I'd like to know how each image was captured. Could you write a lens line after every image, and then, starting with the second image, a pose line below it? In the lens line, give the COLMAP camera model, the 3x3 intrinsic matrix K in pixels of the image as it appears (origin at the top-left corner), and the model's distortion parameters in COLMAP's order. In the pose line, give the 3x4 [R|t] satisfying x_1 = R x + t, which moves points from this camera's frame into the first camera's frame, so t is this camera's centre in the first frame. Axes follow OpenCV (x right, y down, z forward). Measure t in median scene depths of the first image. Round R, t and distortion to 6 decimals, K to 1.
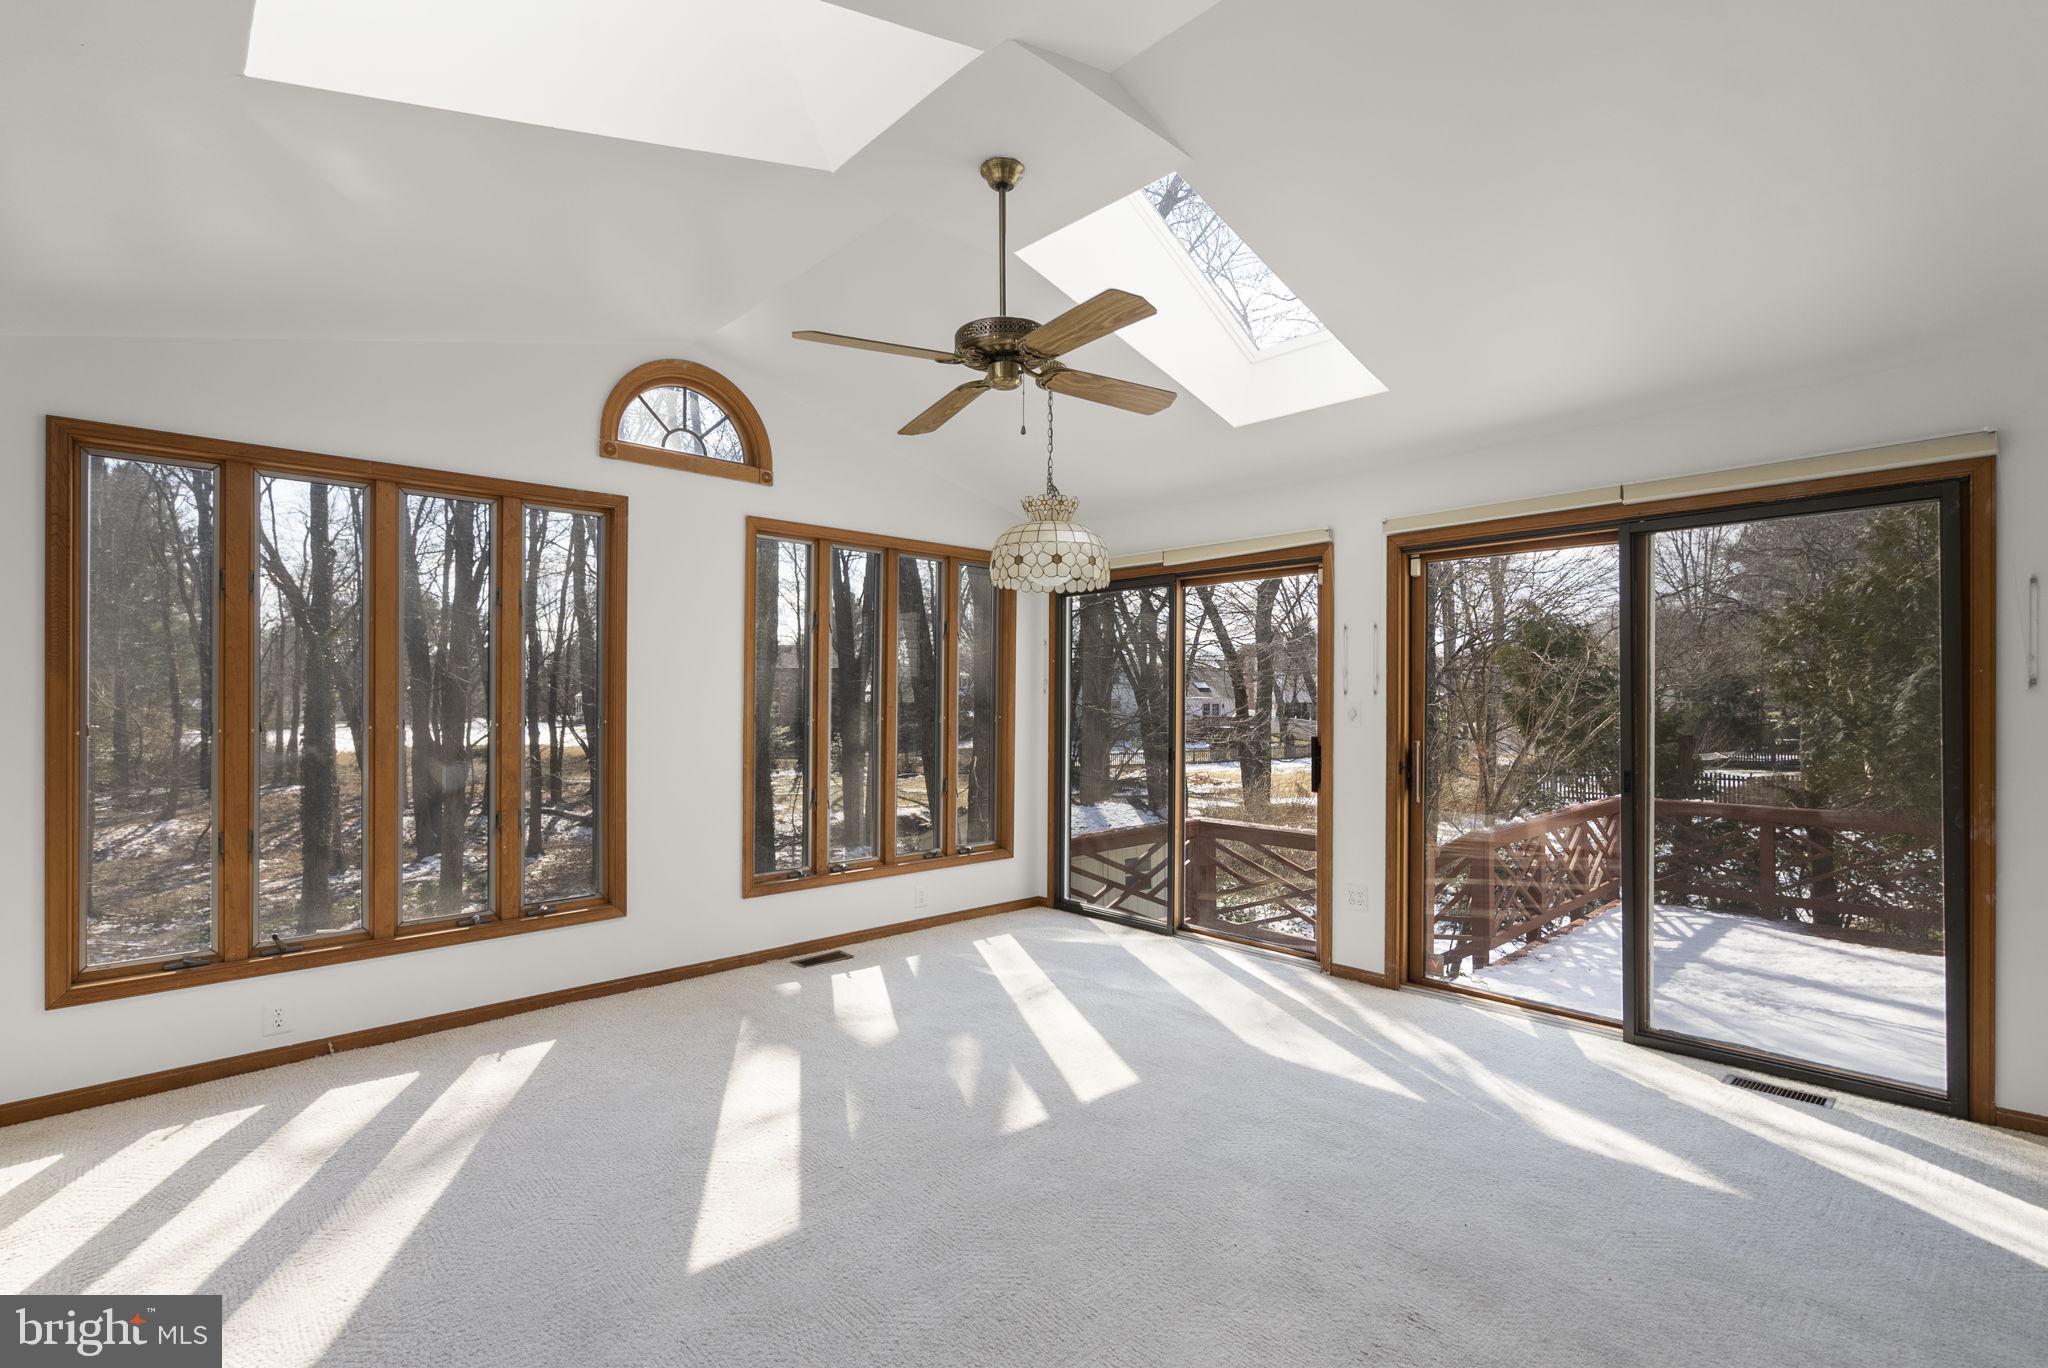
lens RADIAL K [[947.9, 0, 1032.5], [0, 947.9, 712.4], [0, 0, 1]] dist [-0.002928, -0.000434]
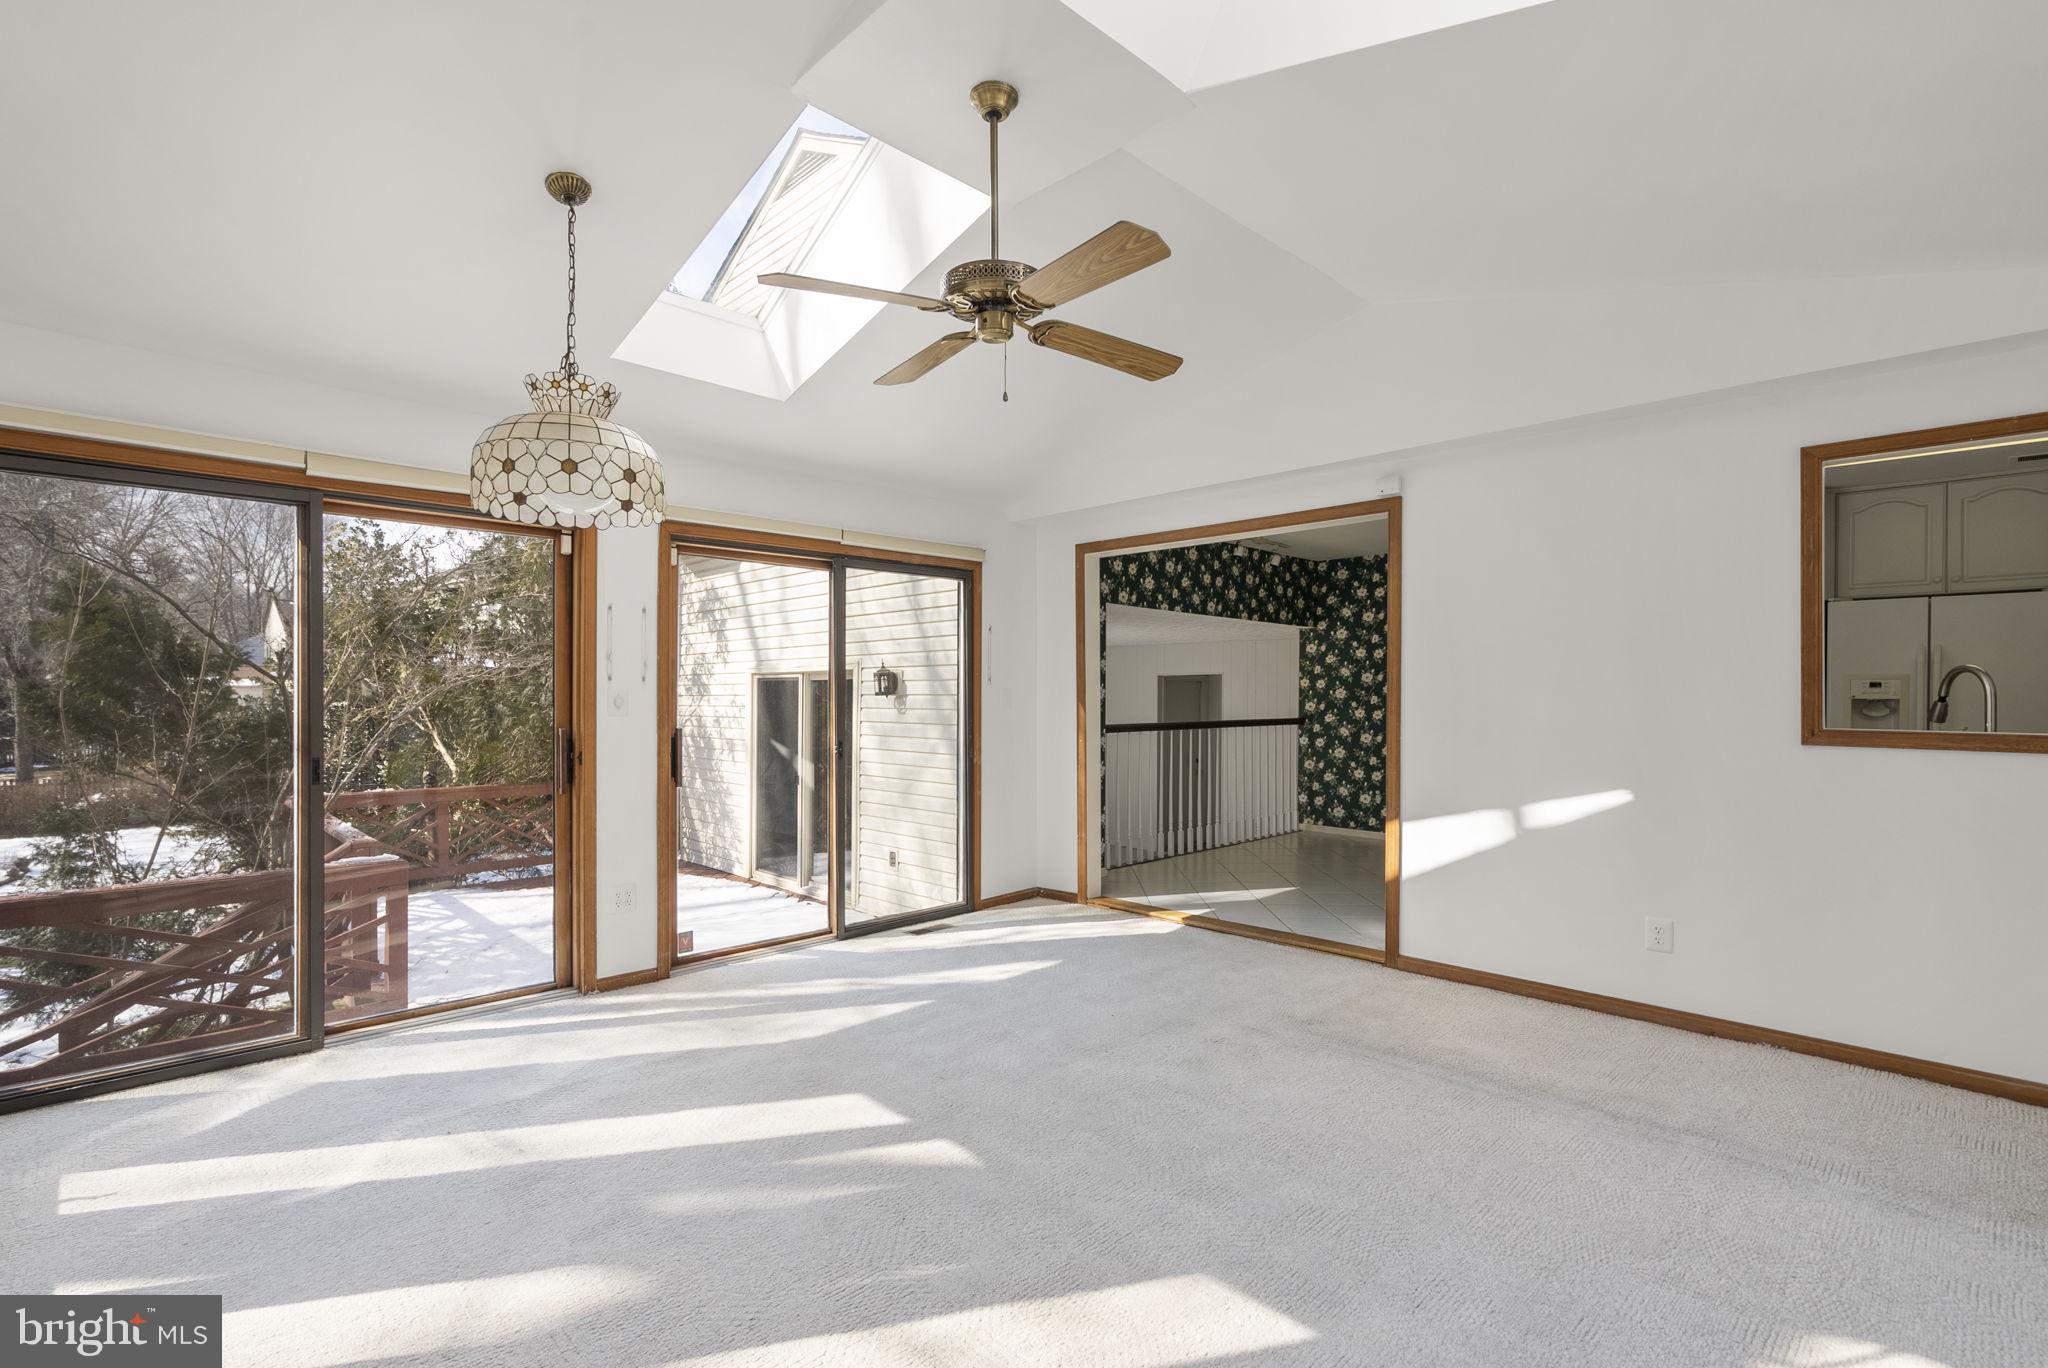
lens RADIAL K [[947.9, 0, 1032.5], [0, 947.9, 712.4], [0, 0, 1]] dist [-0.002928, -0.000434]
pose [[-0.038003, -0.019206, 0.999093, -0.719299], [0.008250, 0.999775, 0.019532, -0.002024], [-0.999244, 0.008985, -0.037836, 0.760959]]
